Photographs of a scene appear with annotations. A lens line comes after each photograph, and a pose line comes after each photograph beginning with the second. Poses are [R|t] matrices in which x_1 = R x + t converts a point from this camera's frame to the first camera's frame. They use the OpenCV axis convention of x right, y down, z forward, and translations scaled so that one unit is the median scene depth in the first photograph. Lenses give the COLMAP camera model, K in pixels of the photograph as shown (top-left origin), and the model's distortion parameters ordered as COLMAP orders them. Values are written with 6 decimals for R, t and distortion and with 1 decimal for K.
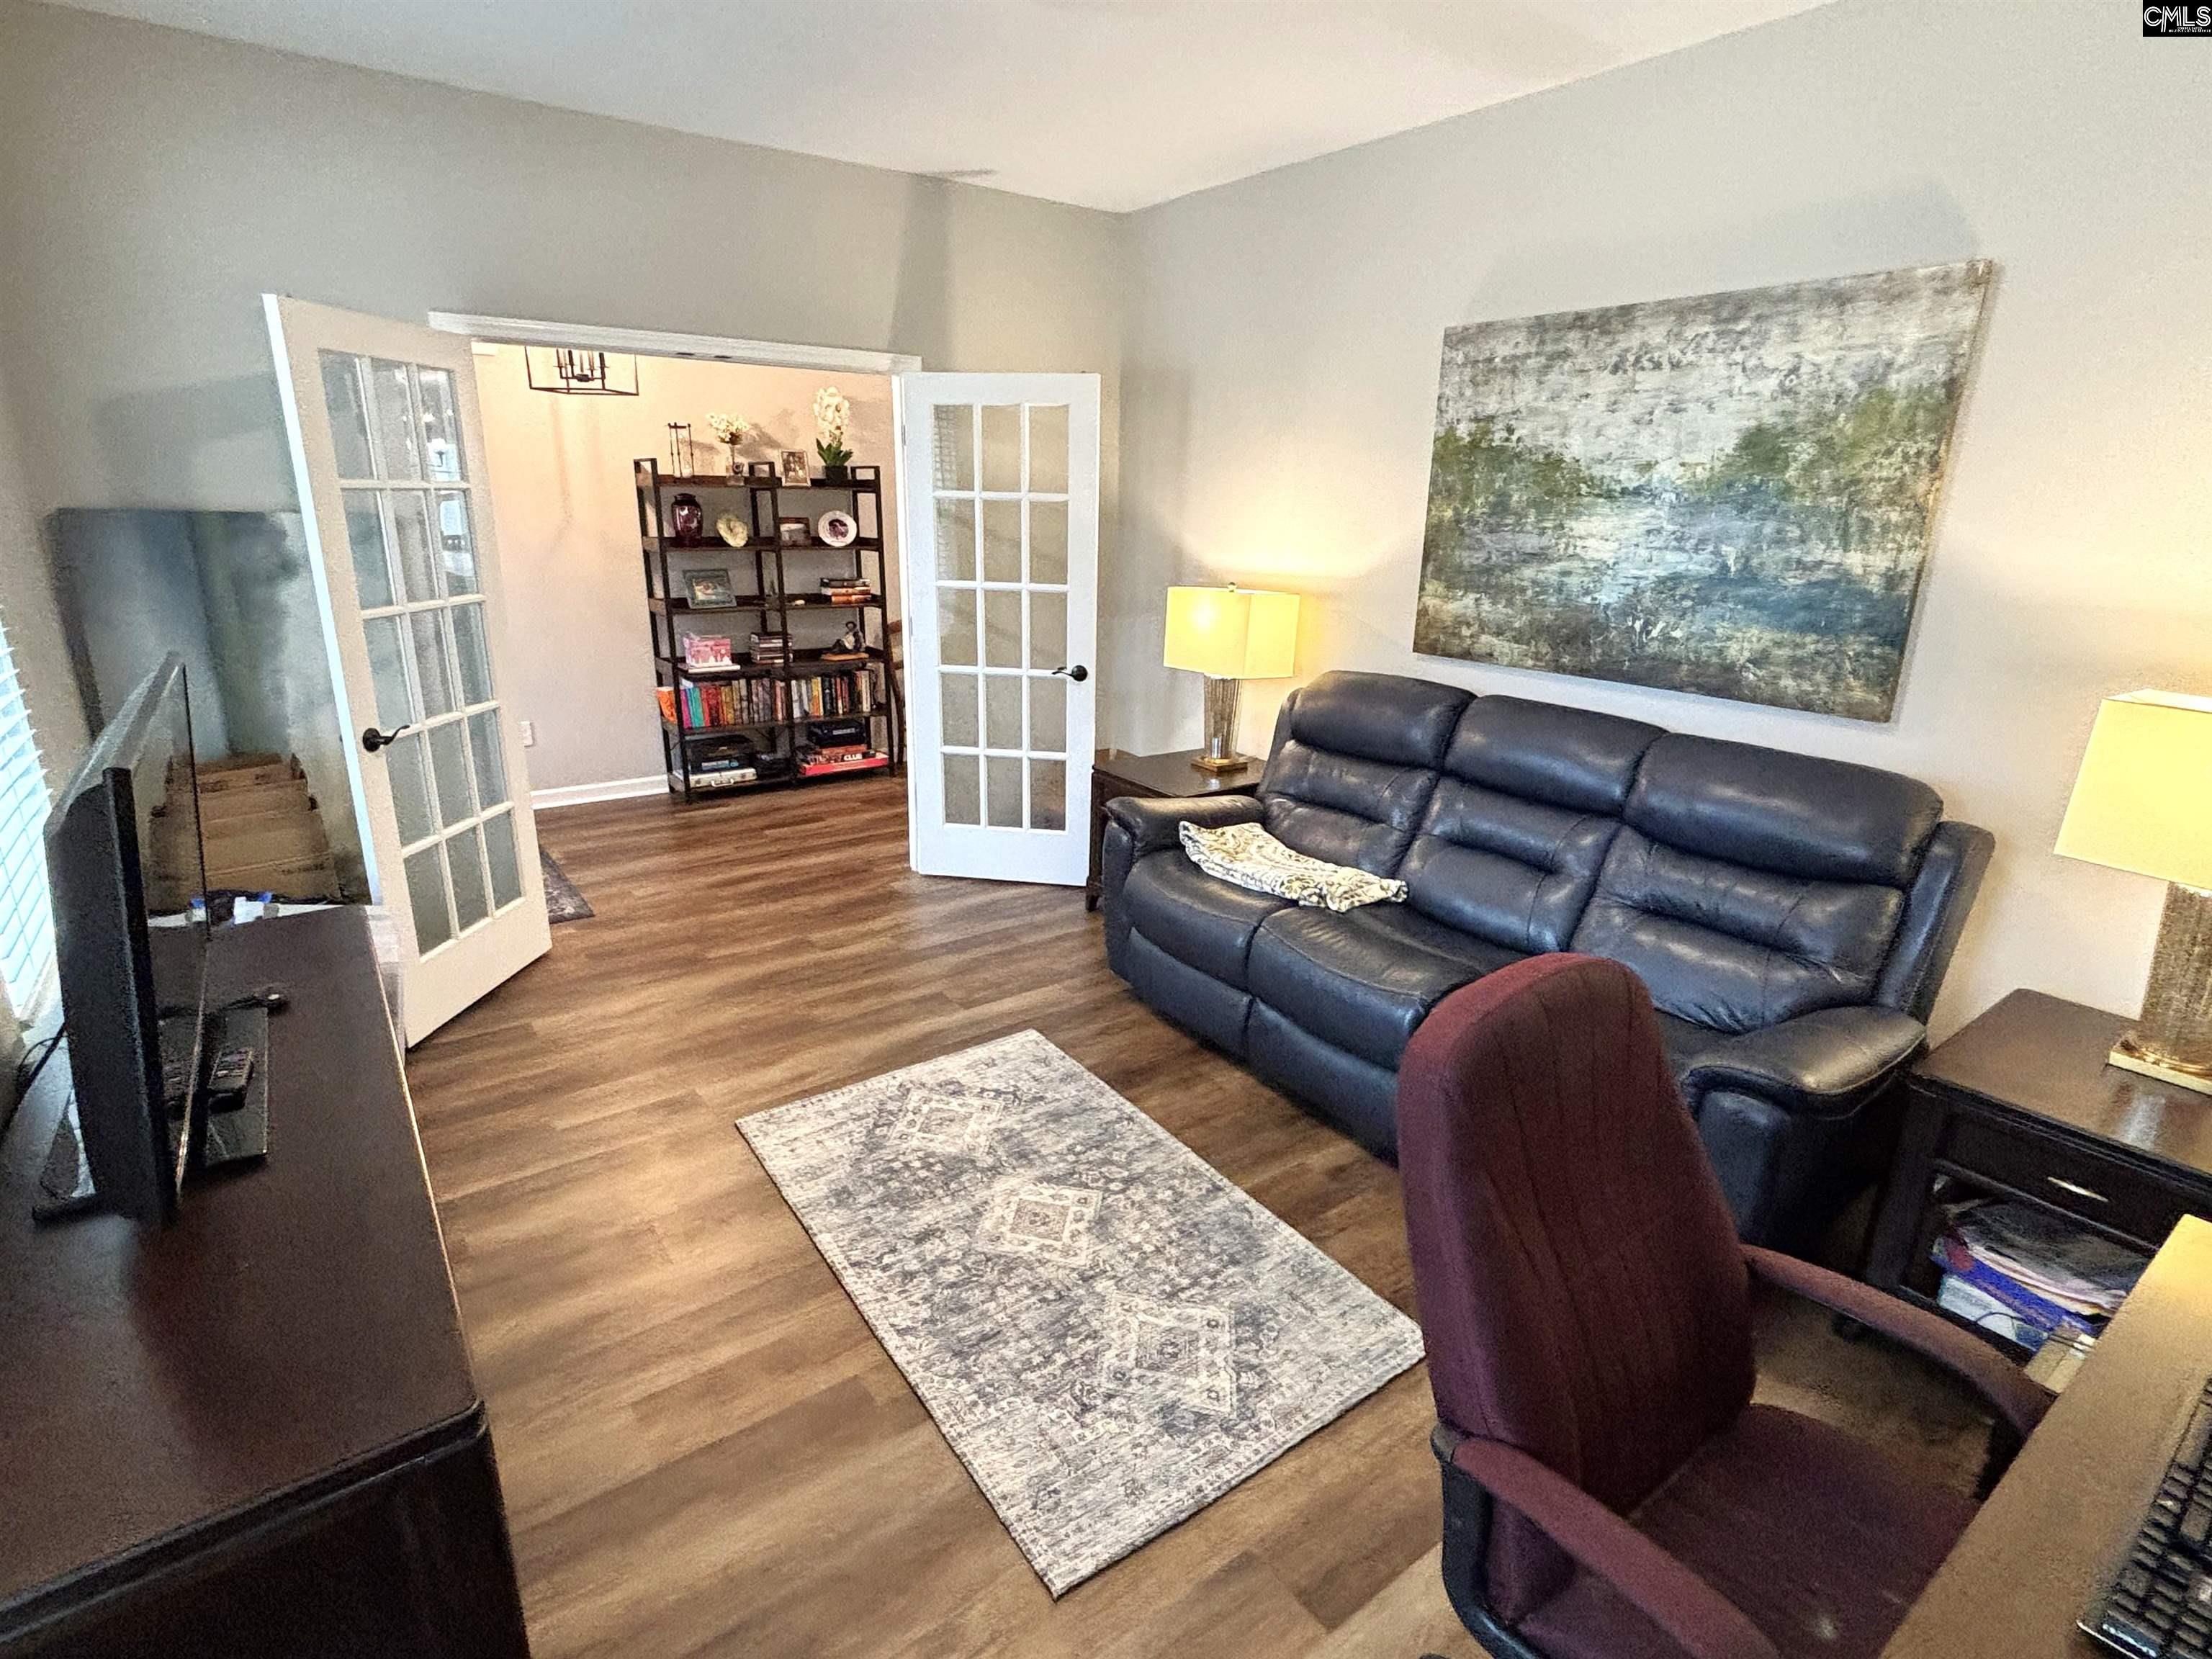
lens RADIAL K [[1101.4, 0, 1106.0], [0, 1101.4, 829.5], [0, 0, 1]] dist [0.026539, -0.043946]
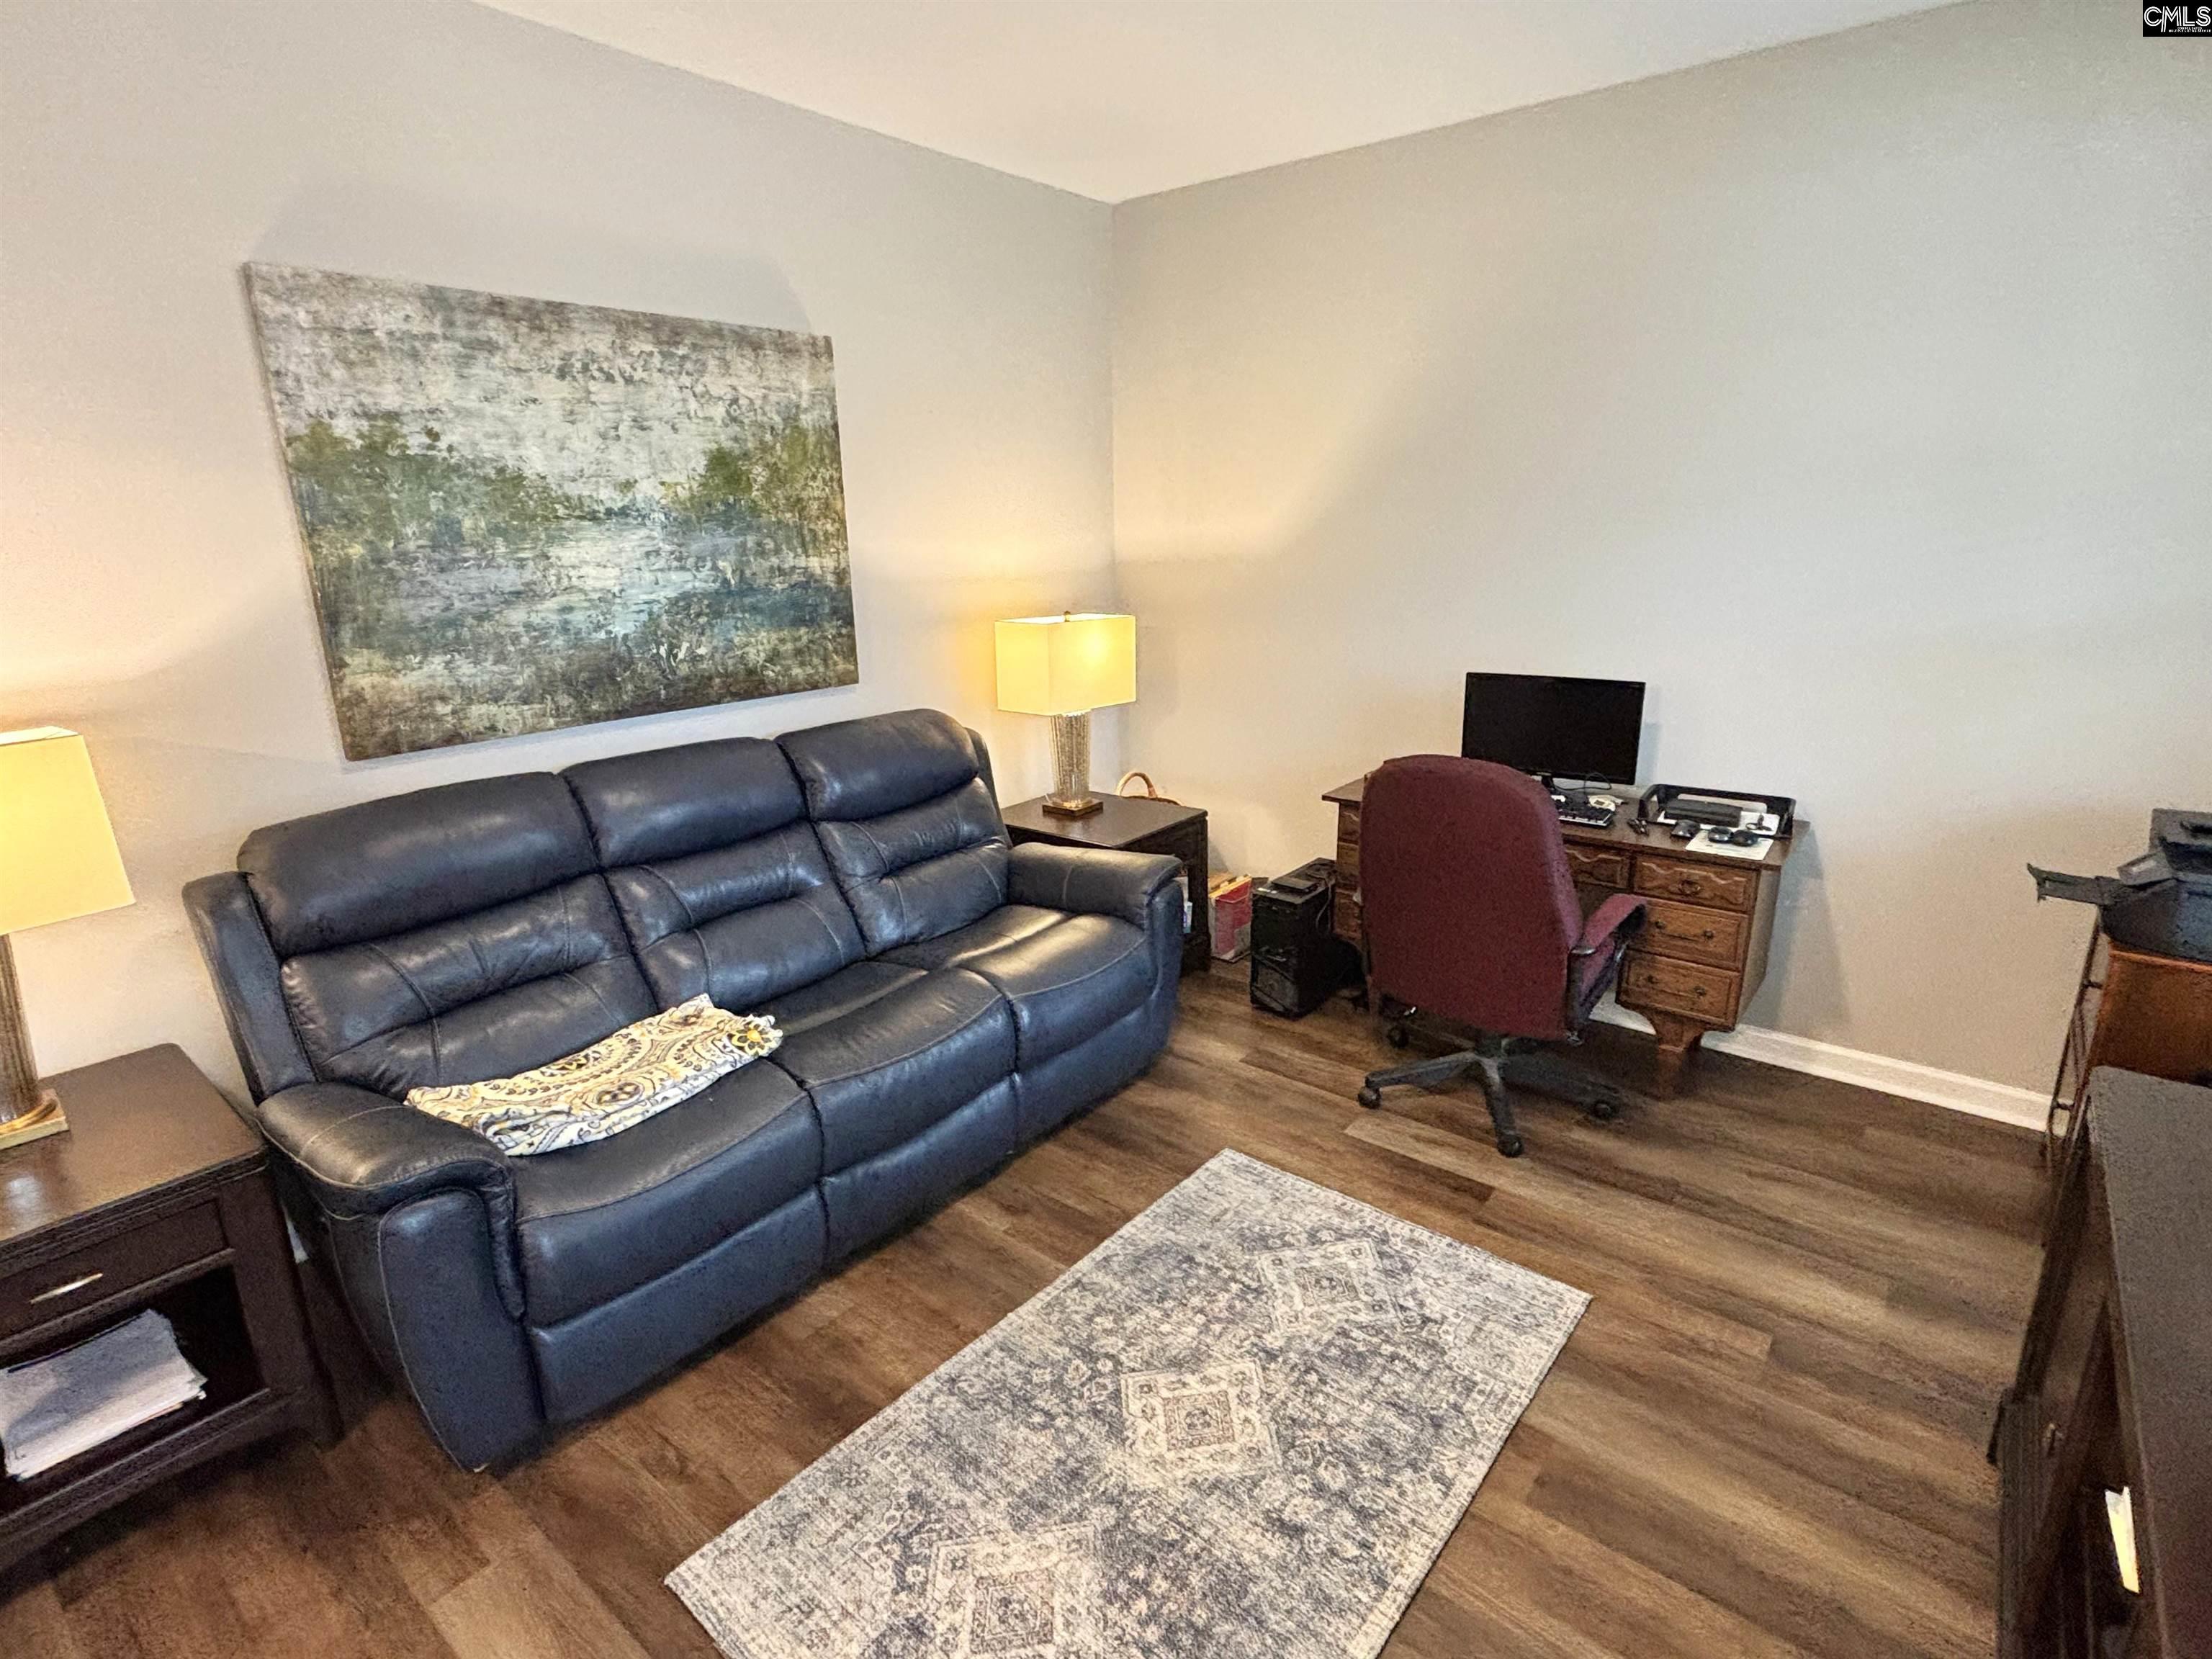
lens RADIAL K [[1101.4, 0, 1106.0], [0, 1101.4, 829.5], [0, 0, 1]] dist [0.026539, -0.043946]
pose [[-0.265582, -0.277025, 0.923430, -0.571259], [0.291473, 0.889932, 0.350805, -0.282154], [-0.918972, 0.362323, -0.155605, 0.887354]]
